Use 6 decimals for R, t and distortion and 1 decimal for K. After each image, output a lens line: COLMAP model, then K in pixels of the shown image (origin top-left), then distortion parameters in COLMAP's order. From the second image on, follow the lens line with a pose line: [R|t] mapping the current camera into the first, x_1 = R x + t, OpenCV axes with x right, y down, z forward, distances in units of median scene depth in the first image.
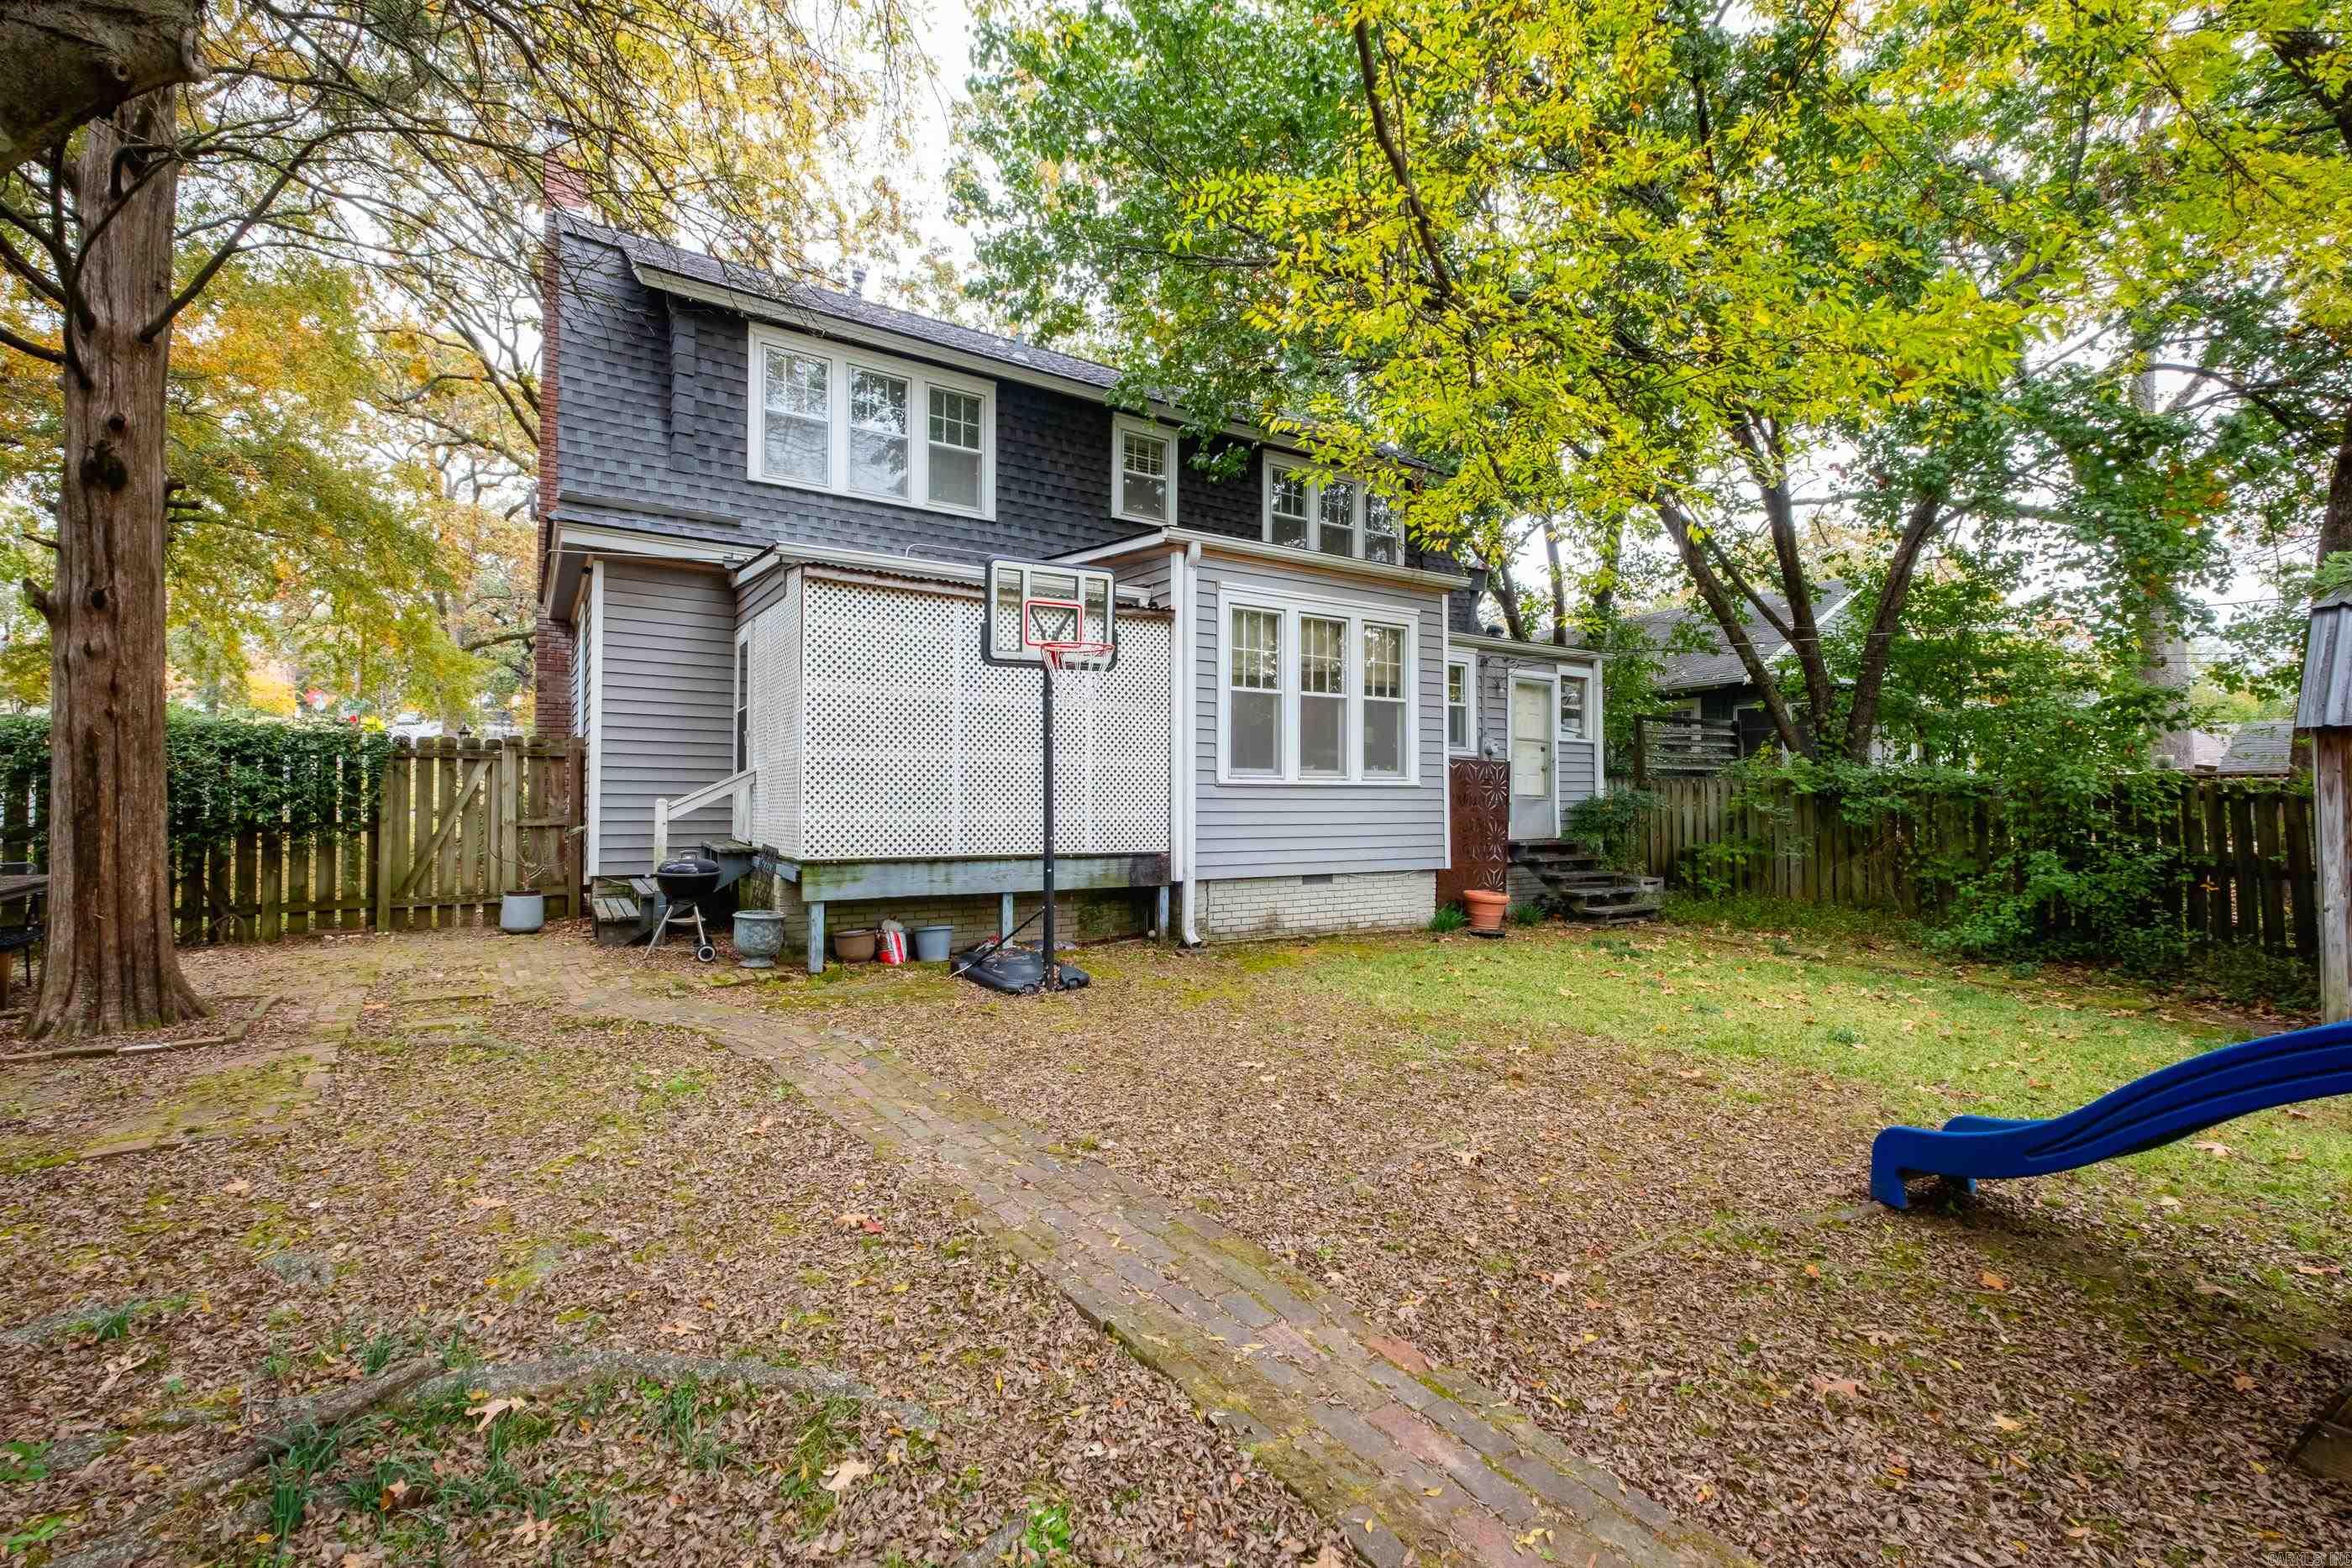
lens RADIAL K [[1024.4, 0, 1182.4], [0, 1024.4, 780.1], [0, 0, 1]] dist [0.010039, -0.005835]
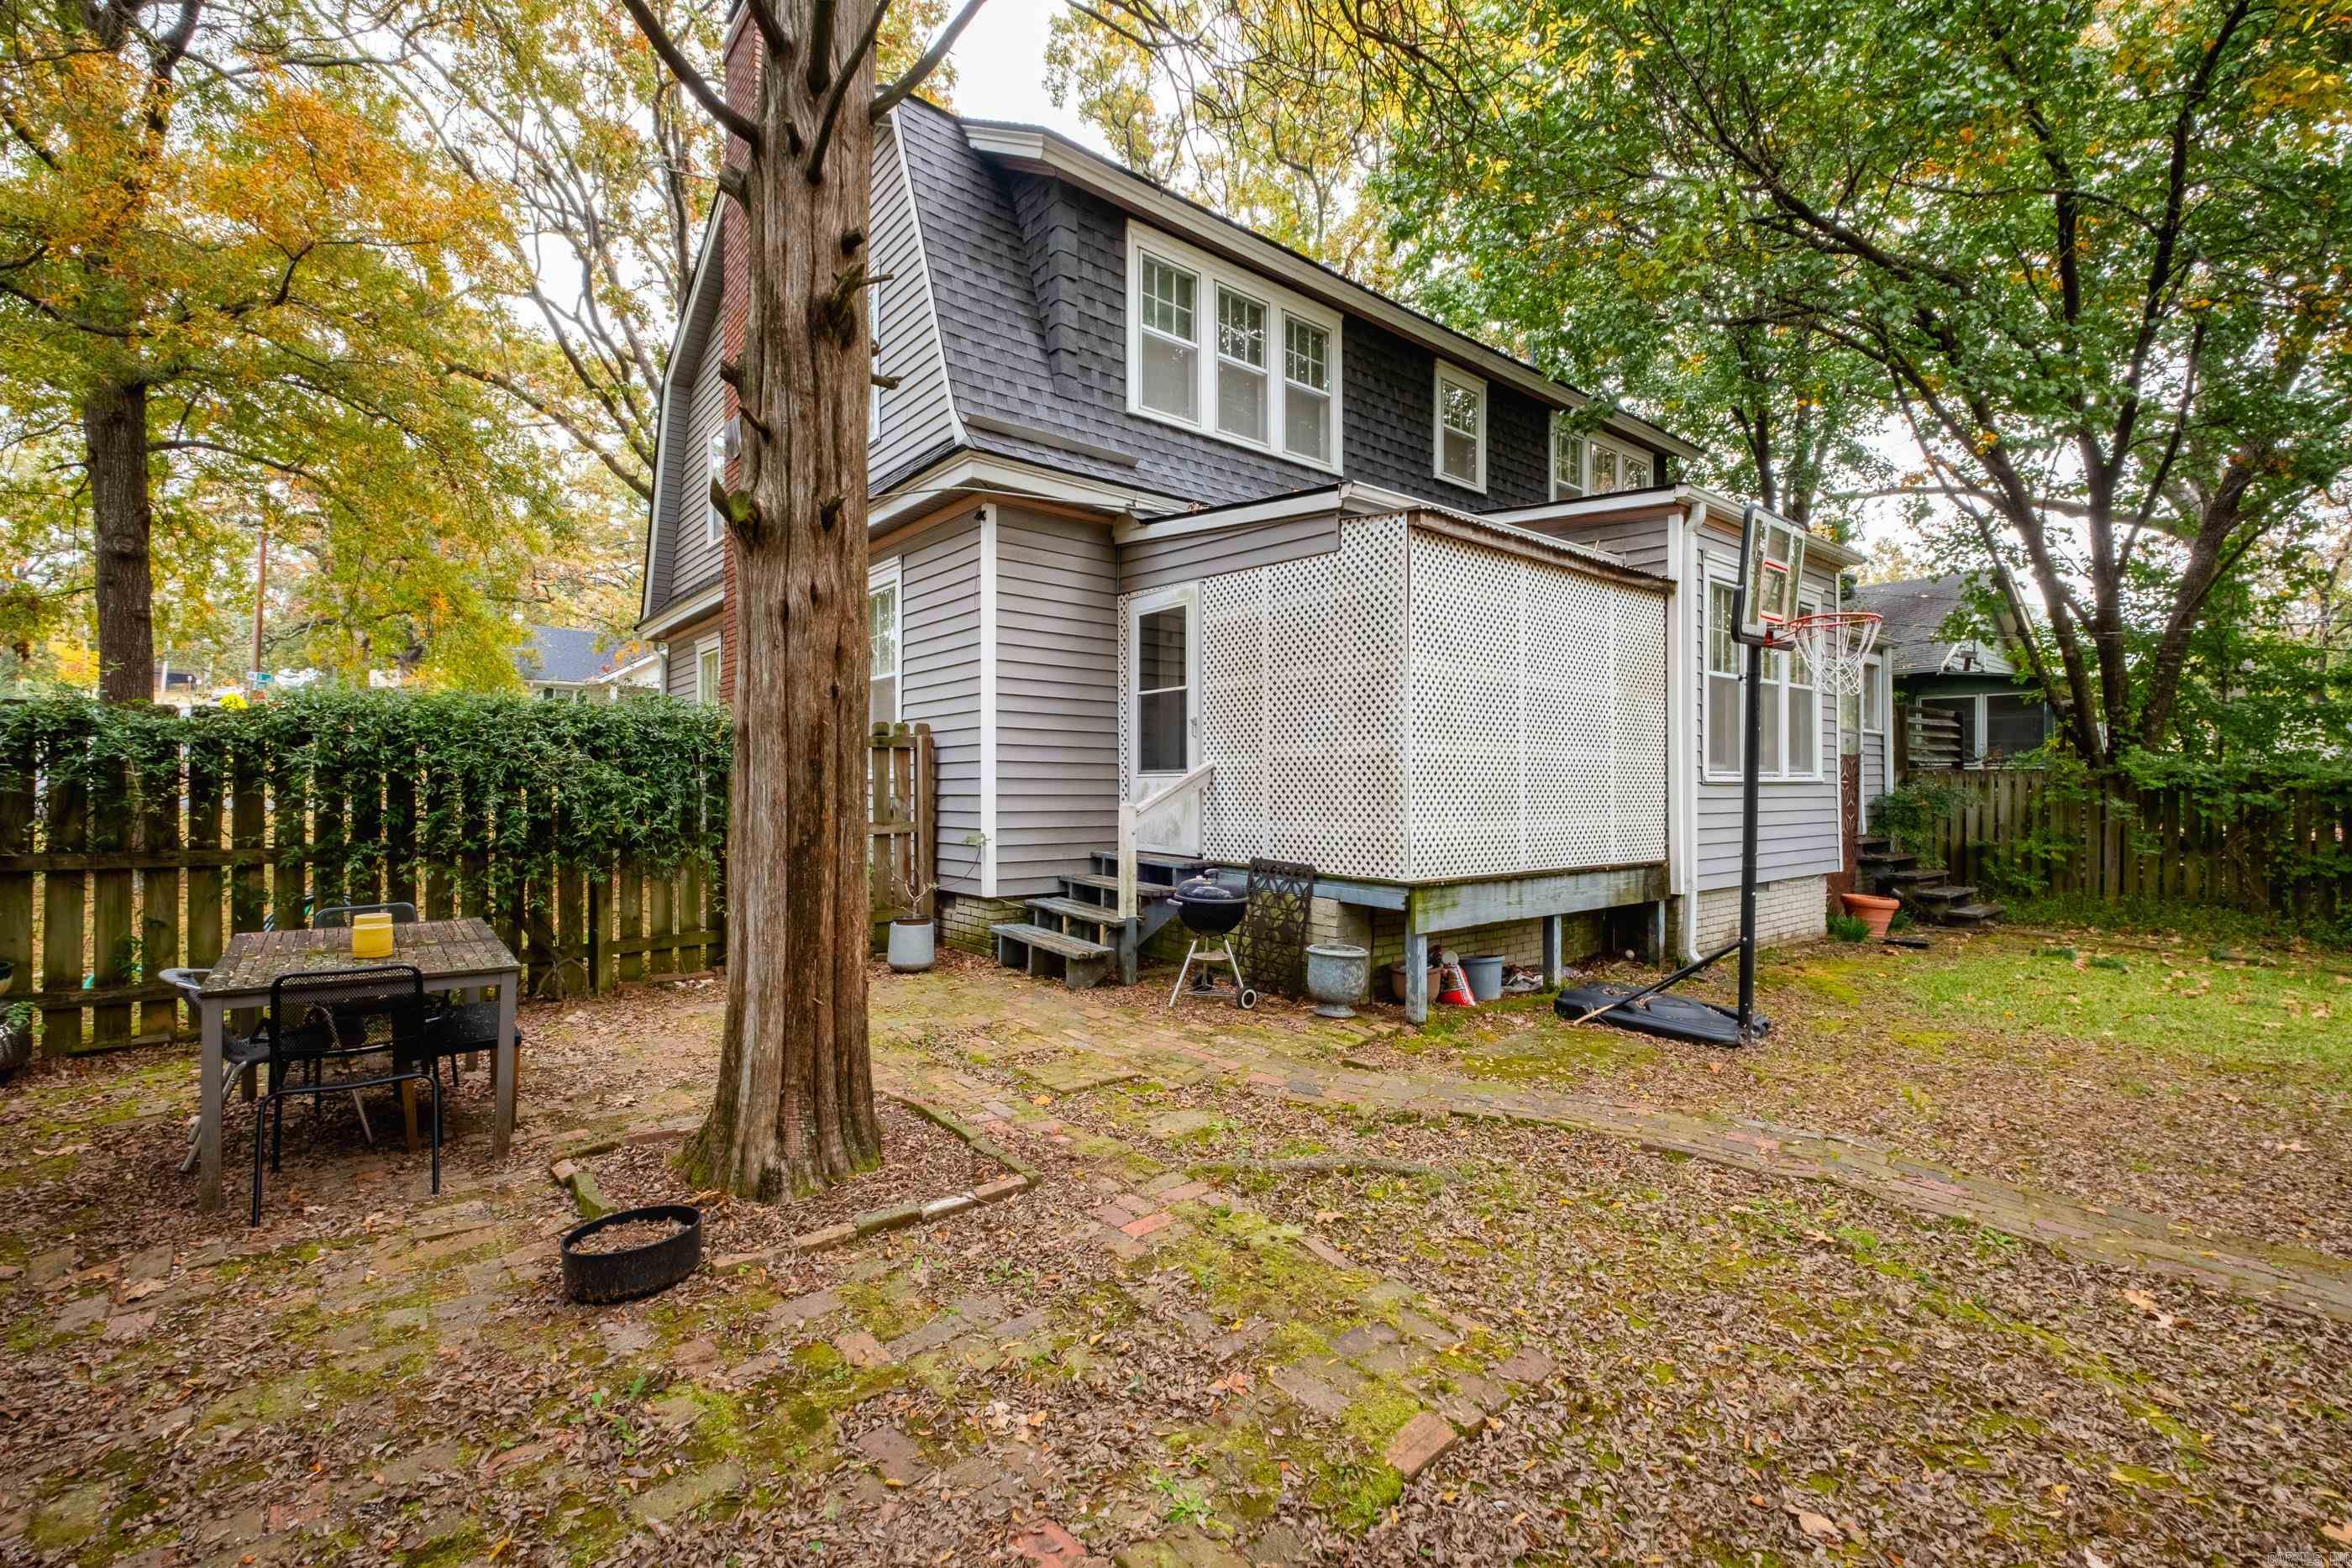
lens RADIAL K [[1024.4, 0, 1177.2], [0, 1024.4, 784.0], [0, 0, 1]] dist [0.010039, -0.005835]
pose [[0.992487, -0.001334, 0.122344, -0.495664], [-0.000999, 0.999819, 0.019009, -0.010326], [-0.122347, -0.018988, 0.992306, 0.177821]]
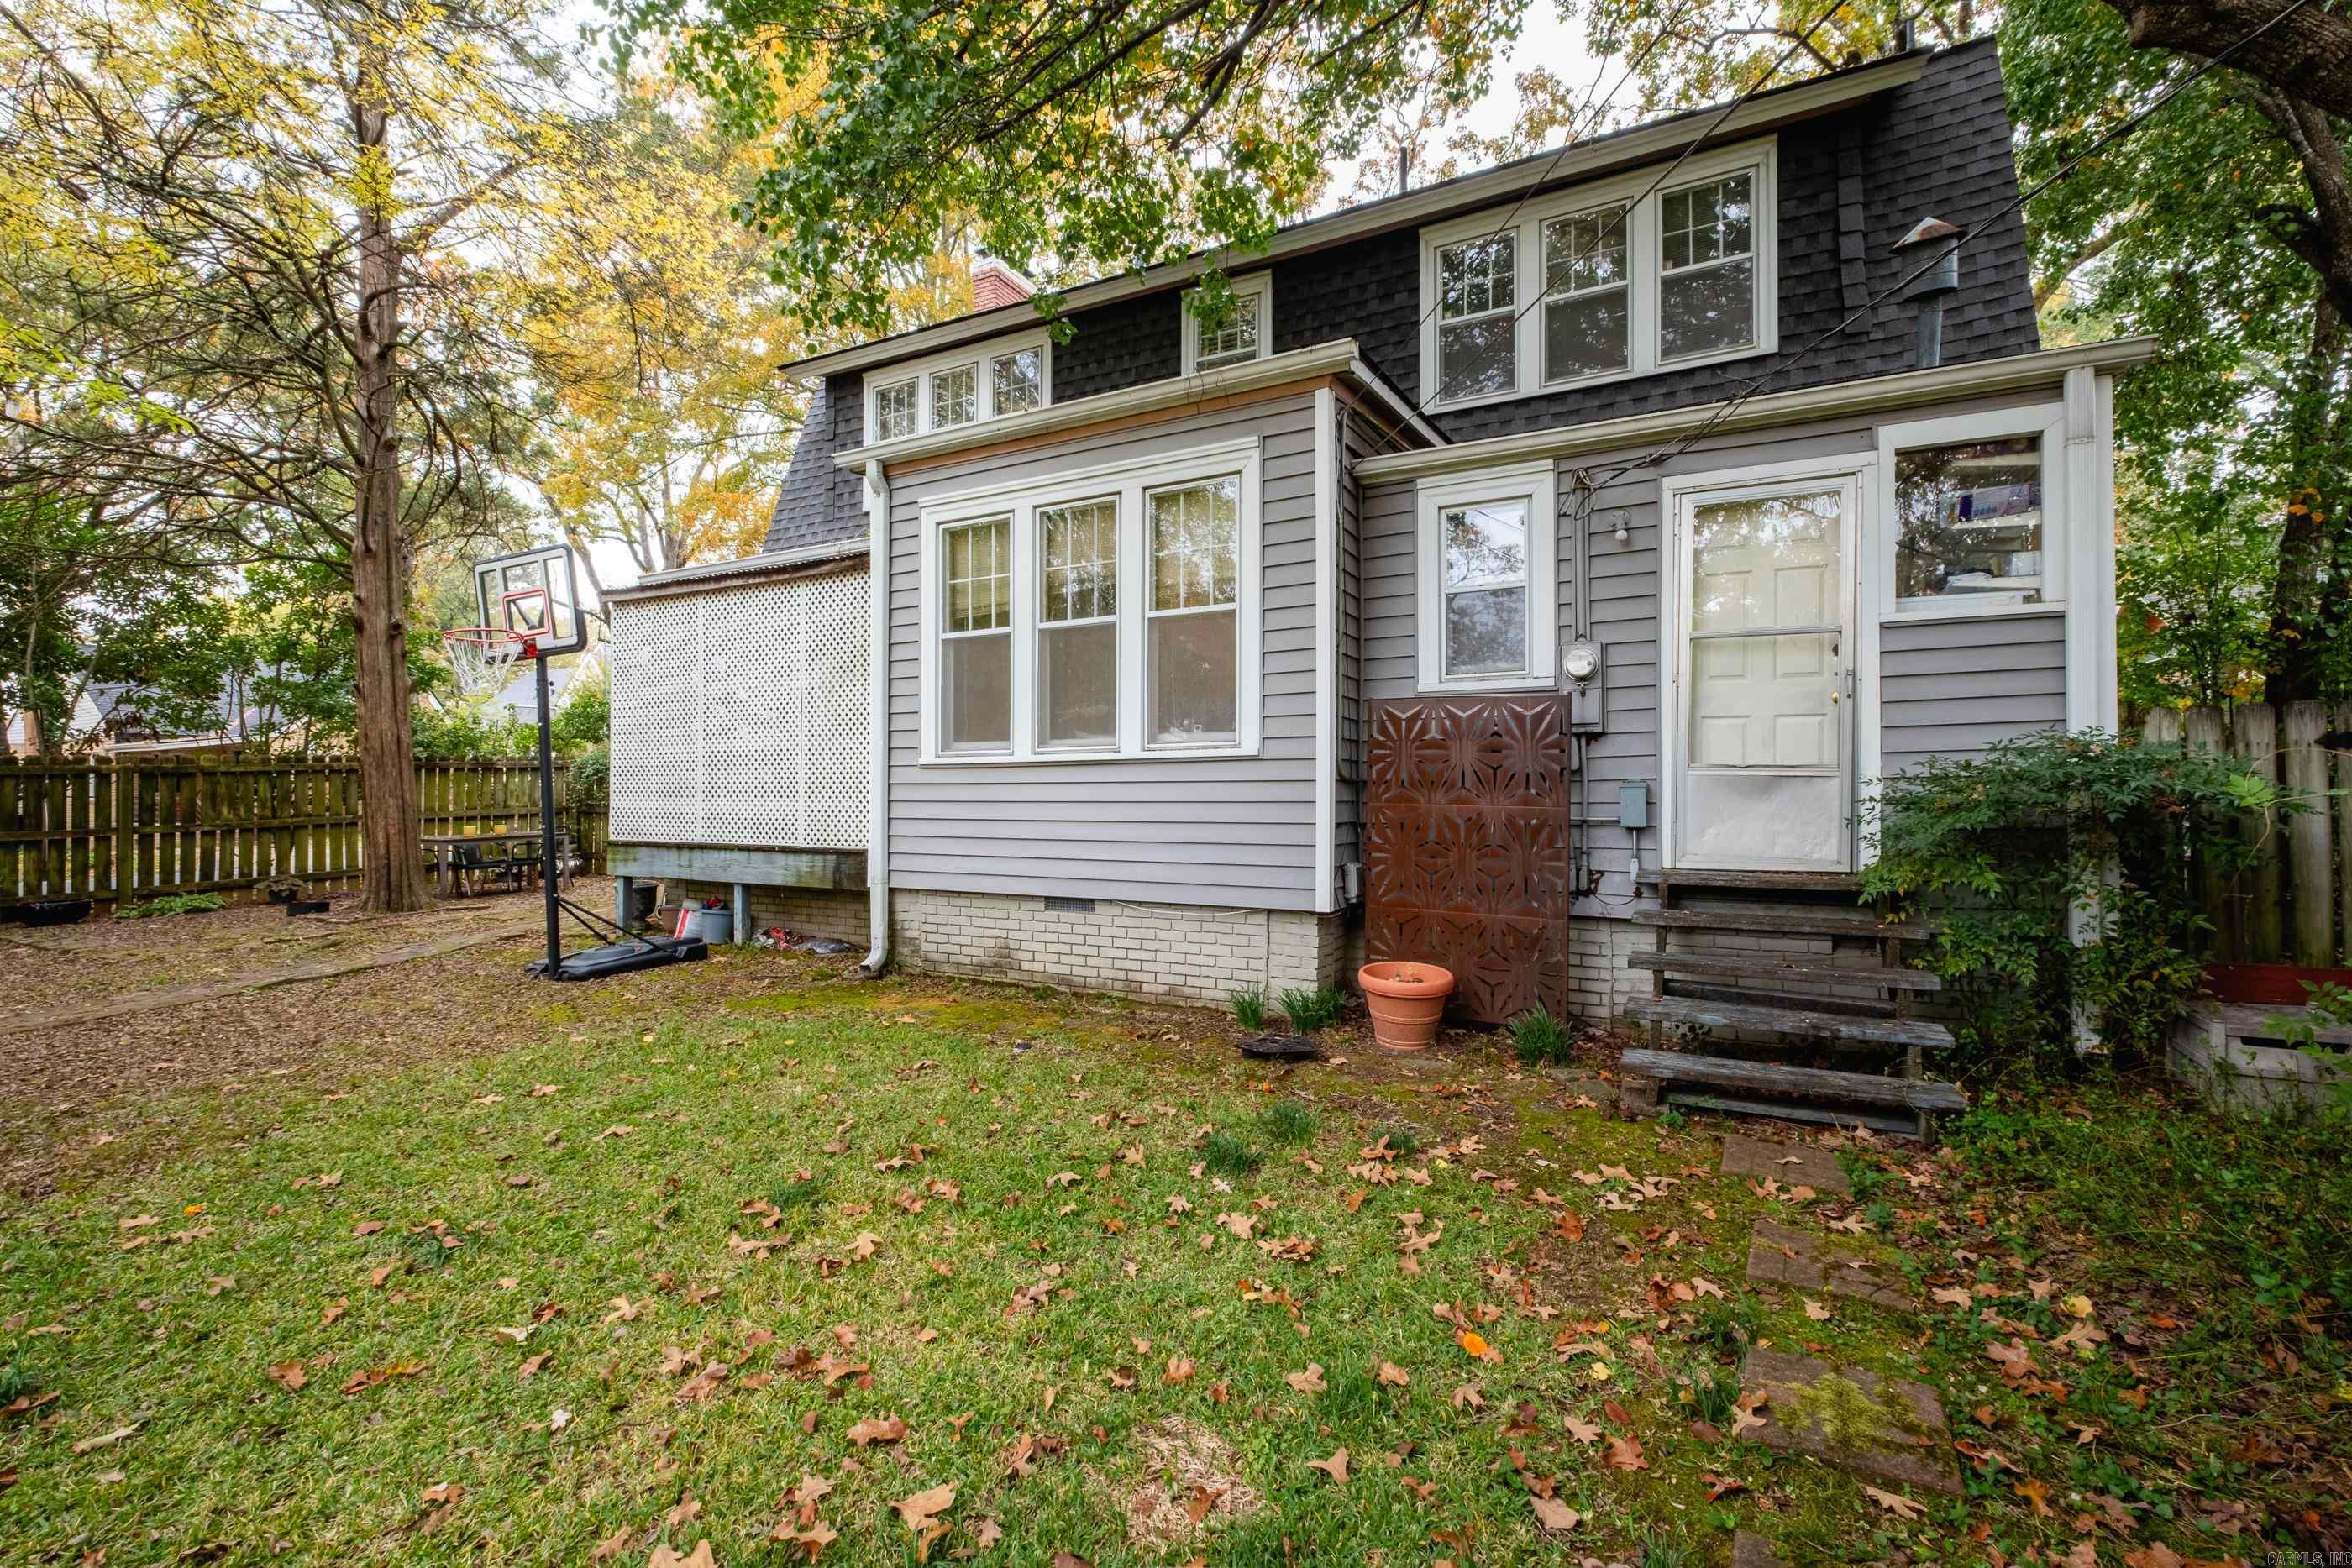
lens RADIAL K [[1024.4, 0, 1171.6], [0, 1024.4, 786.0], [0, 0, 1]] dist [0.010039, -0.005835]
pose [[0.484389, -0.013154, -0.874754, 0.759378], [0.023173, 0.999729, -0.002201, 0.024568], [0.874546, -0.019204, 0.484562, 0.758476]]
